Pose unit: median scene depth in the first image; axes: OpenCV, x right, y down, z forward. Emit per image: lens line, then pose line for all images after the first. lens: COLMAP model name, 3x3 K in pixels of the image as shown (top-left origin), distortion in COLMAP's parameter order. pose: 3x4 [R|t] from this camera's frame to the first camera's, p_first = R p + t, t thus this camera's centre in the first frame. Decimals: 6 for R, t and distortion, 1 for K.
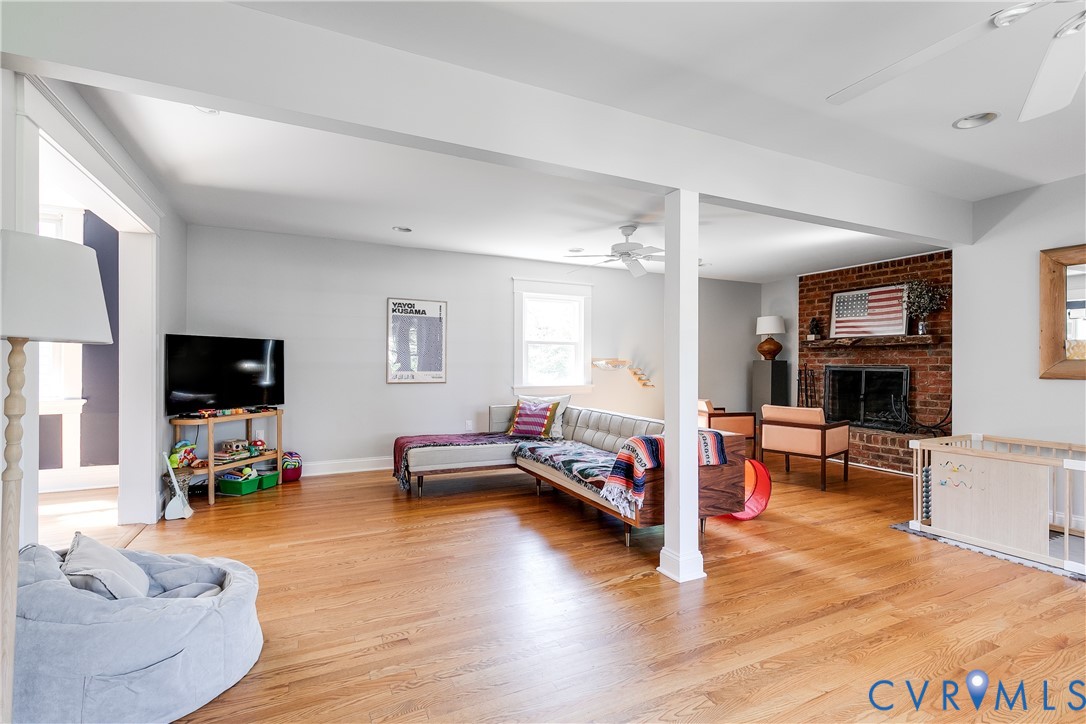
lens RADIAL K [[496.1, 0, 506.5], [0, 496.1, 367.0], [0, 0, 1]] dist [0.000756, -0.000307]
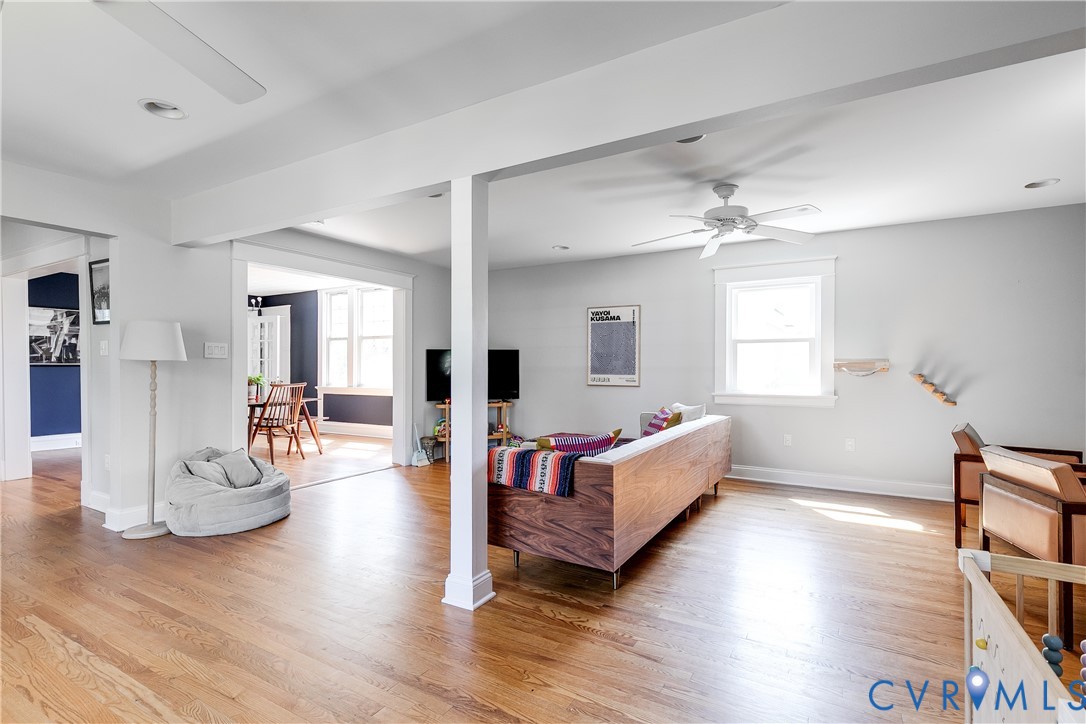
lens RADIAL K [[480.3, 0, 545.4], [0, 480.3, 367.2], [0, 0, 1]] dist [0.001382, 0.000030]
pose [[0.599476, -0.004740, -0.800378, 0.535421], [-0.000936, 0.999978, -0.006623, -0.000643], [0.800392, 0.004719, 0.599459, 0.274123]]
